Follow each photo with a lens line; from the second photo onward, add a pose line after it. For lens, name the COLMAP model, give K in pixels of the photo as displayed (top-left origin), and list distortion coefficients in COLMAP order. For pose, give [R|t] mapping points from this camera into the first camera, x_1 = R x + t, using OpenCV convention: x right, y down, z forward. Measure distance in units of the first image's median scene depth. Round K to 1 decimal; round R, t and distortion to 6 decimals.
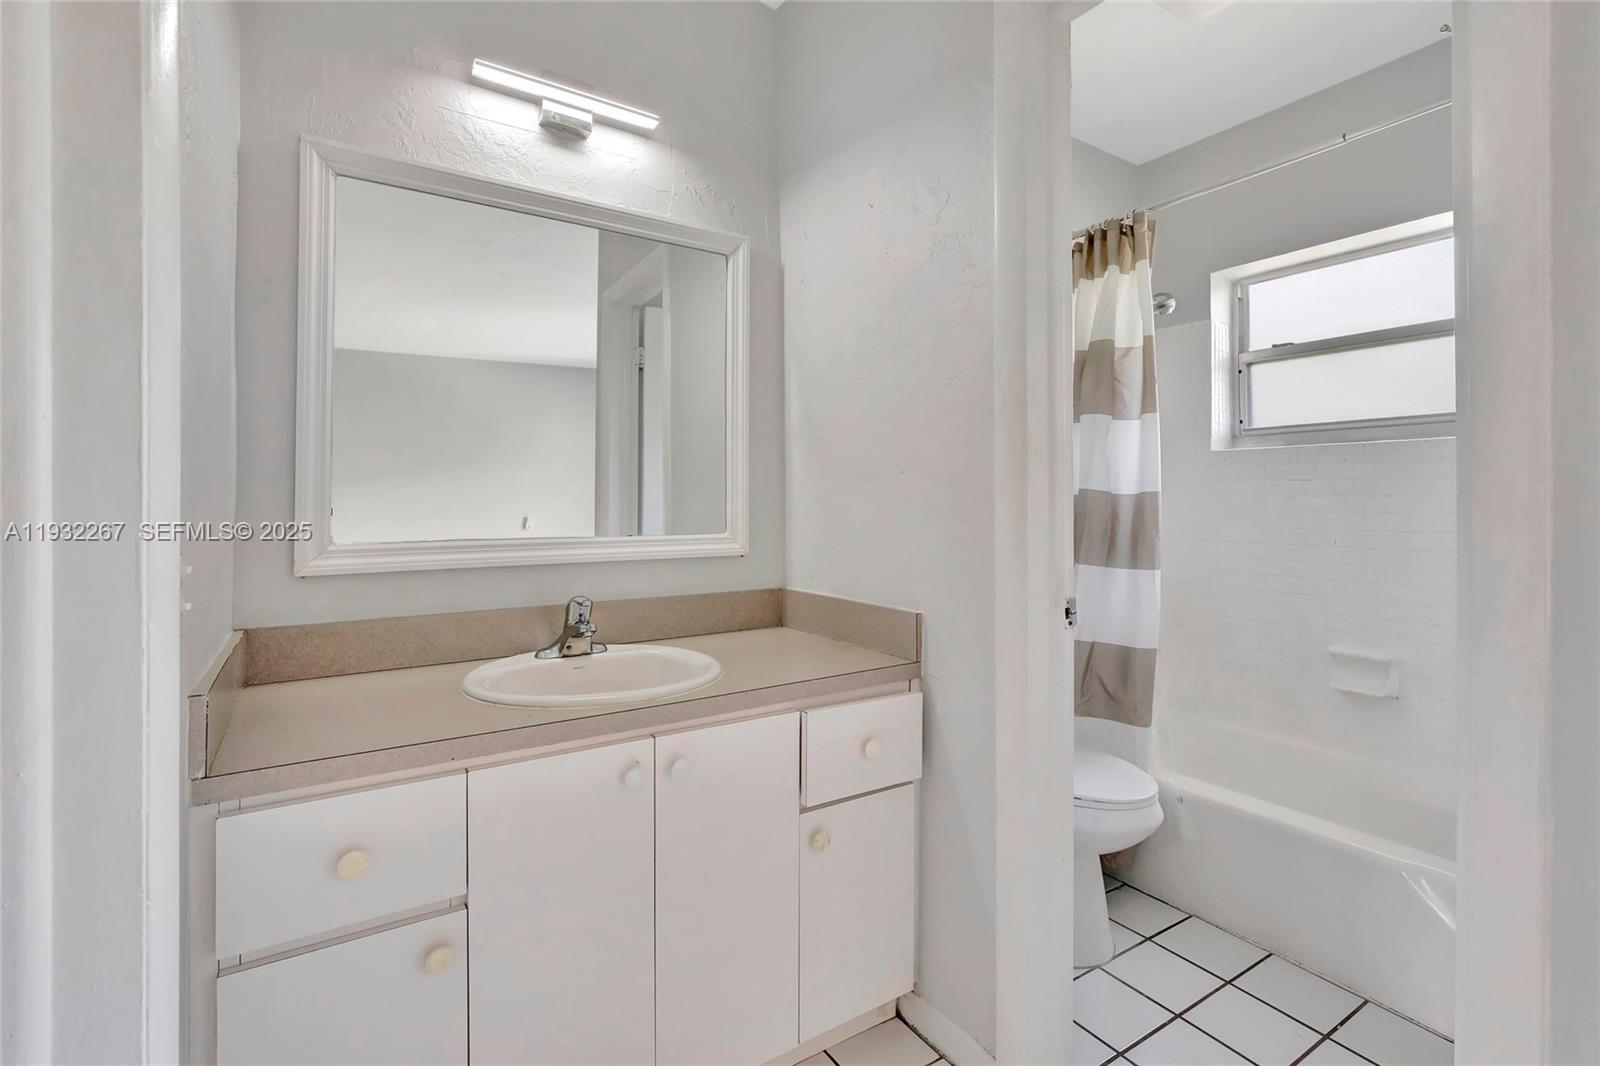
lens RADIAL K [[737.5, 0, 806.5], [0, 737.5, 499.5], [0, 0, 1]] dist [-0.020316, 0.000017]
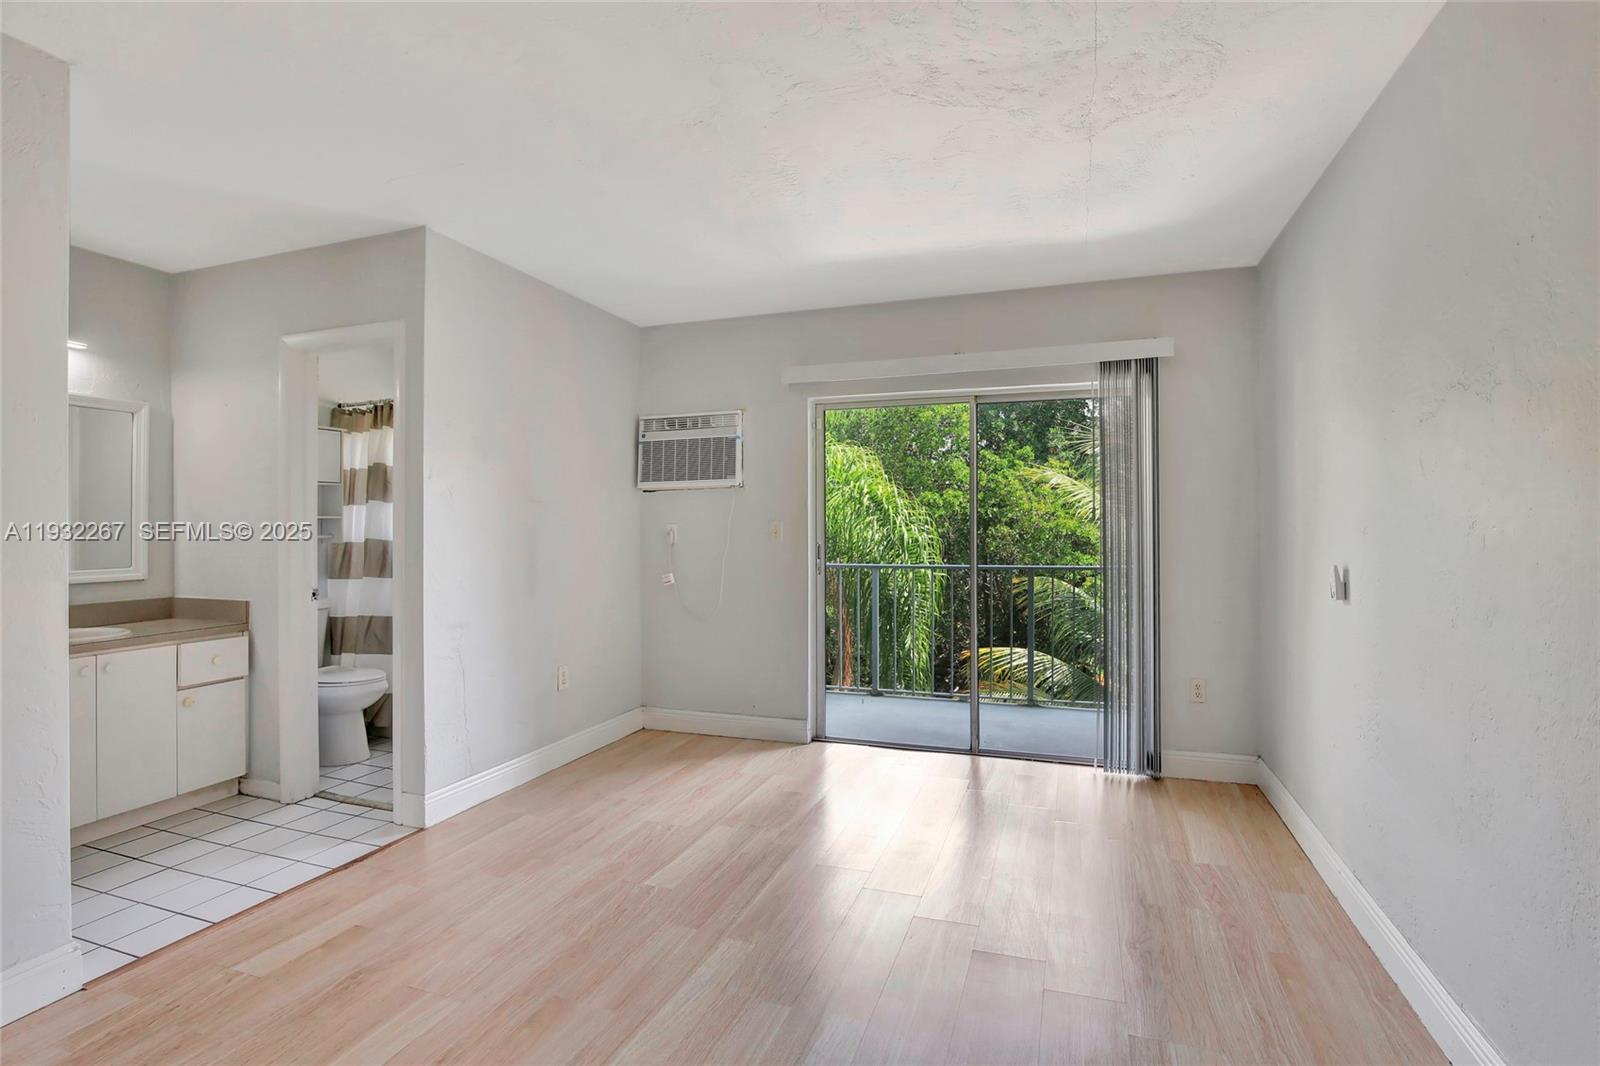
lens RADIAL K [[754.5, 0, 801.2], [0, 754.5, 516.6], [0, 0, 1]] dist [-0.024513, 0.000135]
pose [[0.798814, 0.003285, 0.601569, 0.099516], [-0.001996, 0.999994, -0.002809, -0.067909], [-0.601574, 0.001043, 0.798816, -1.282906]]
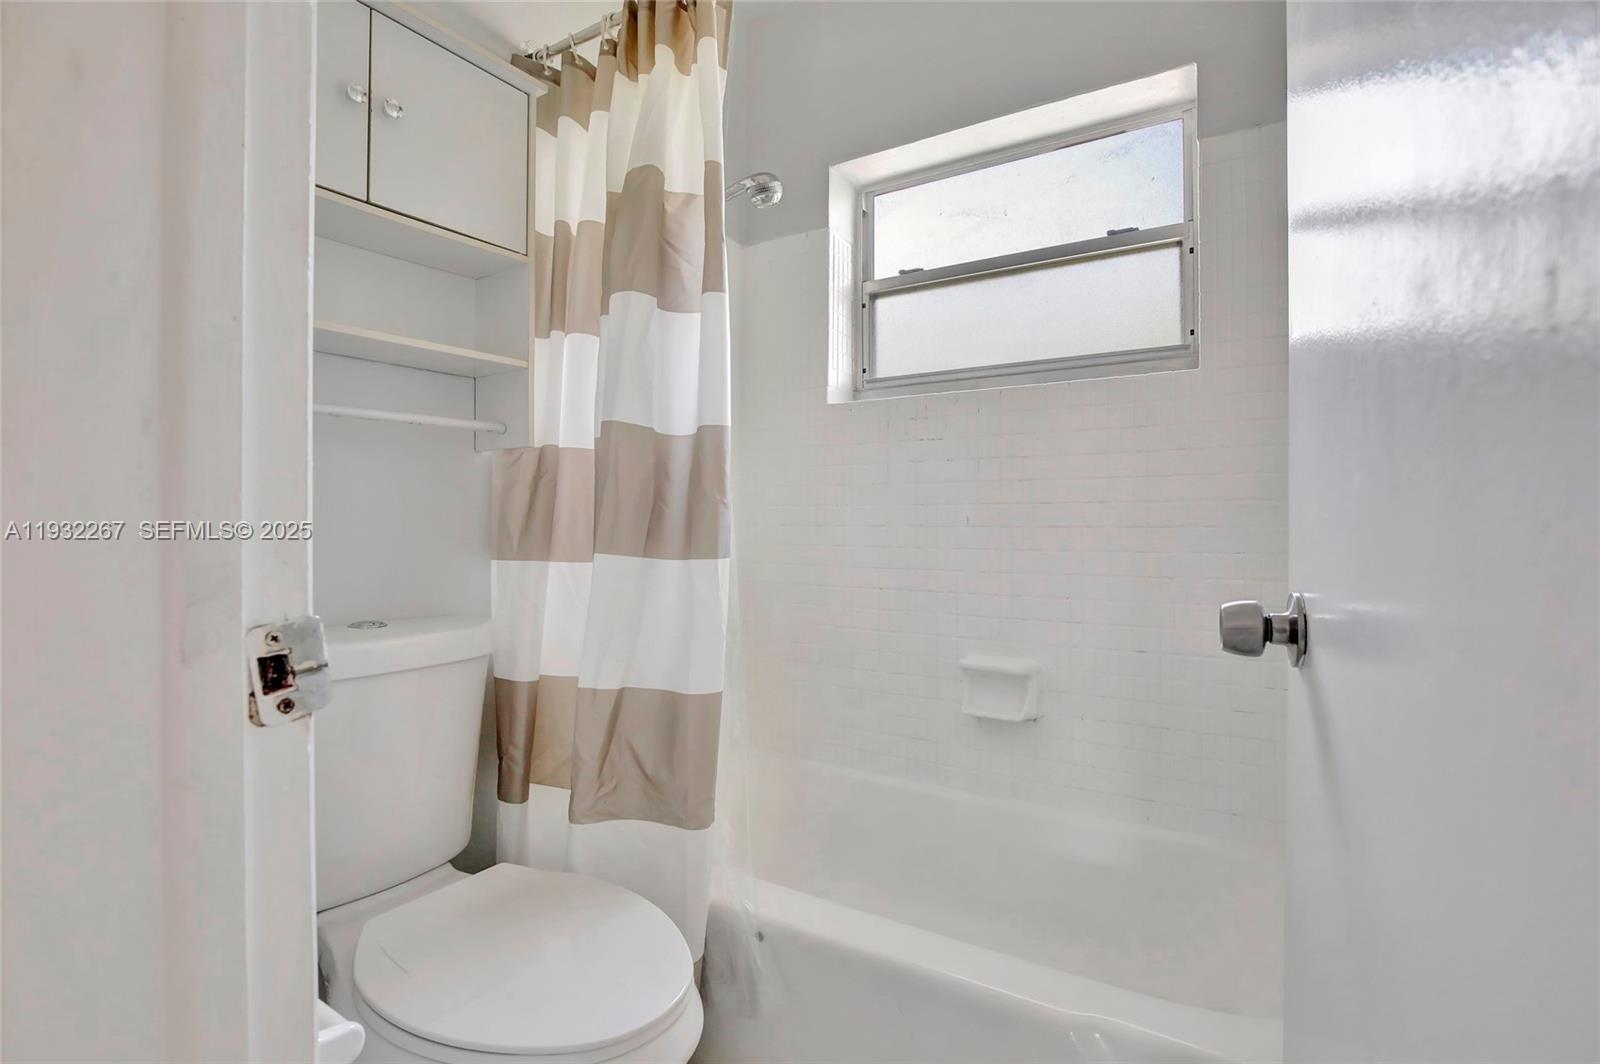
lens RADIAL K [[754.5, 0, 801.2], [0, 754.5, 515.6], [0, 0, 1]] dist [-0.024513, 0.000135]
pose [[0.910076, 0.003231, 0.414428, 0.268589], [-0.005999, 0.999968, 0.005377, 0.054792], [-0.414397, -0.007380, 0.910066, 0.399230]]
